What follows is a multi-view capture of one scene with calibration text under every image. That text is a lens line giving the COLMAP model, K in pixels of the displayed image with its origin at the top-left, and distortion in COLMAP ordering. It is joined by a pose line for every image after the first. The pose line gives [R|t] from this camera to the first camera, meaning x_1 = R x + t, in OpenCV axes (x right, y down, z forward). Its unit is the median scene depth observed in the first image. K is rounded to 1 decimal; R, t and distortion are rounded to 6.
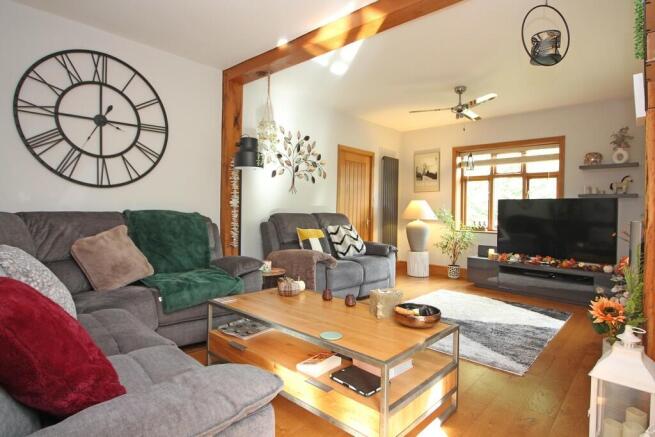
lens RADIAL K [[355.0, 0, 332.8], [0, 355.0, 211.6], [0, 0, 1]] dist [-0.000670, -0.000752]
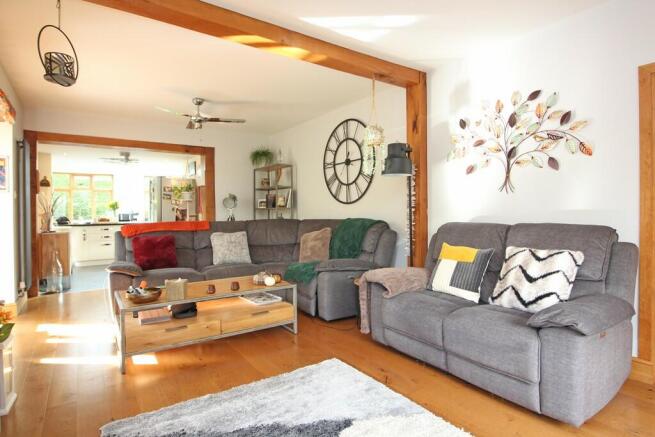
lens RADIAL K [[355.0, 0, 332.8], [0, 355.0, 211.6], [0, 0, 1]] dist [-0.000670, -0.000752]
pose [[-0.221807, -0.012716, -0.975008, 0.591530], [0.002221, 0.999906, -0.013546, -0.007915], [0.975088, -0.005170, -0.221757, 0.833201]]
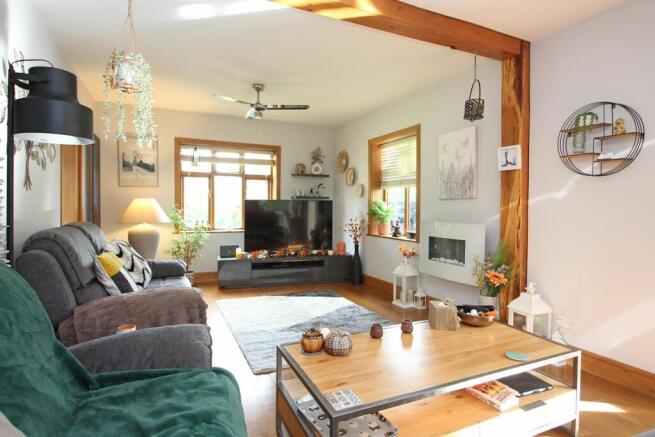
lens RADIAL K [[355.0, 0, 332.8], [0, 355.0, 211.6], [0, 0, 1]] dist [-0.000670, -0.000752]
pose [[0.389611, -0.028574, 0.920536, -0.411660], [-0.000916, 0.999506, 0.031413, -0.034406], [-0.920979, -0.013082, 0.389393, 0.397920]]
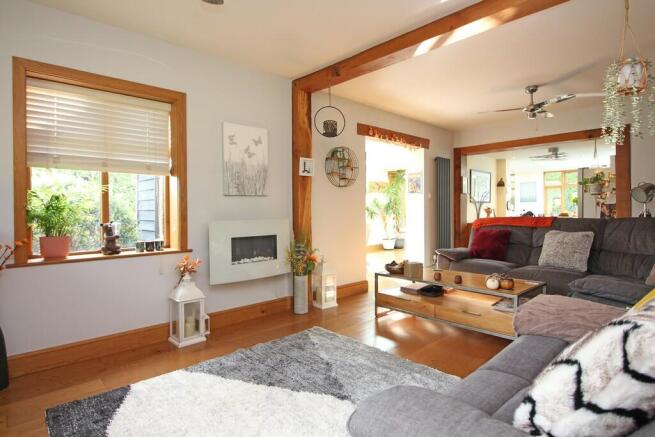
lens RADIAL K [[355.0, 0, 332.8], [0, 355.0, 211.6], [0, 0, 1]] dist [-0.000670, -0.000752]
pose [[-0.997449, -0.010227, 0.070646, 0.179359], [-0.009740, 0.999926, 0.007236, -0.010882], [-0.070715, 0.006530, -0.997475, 1.201935]]
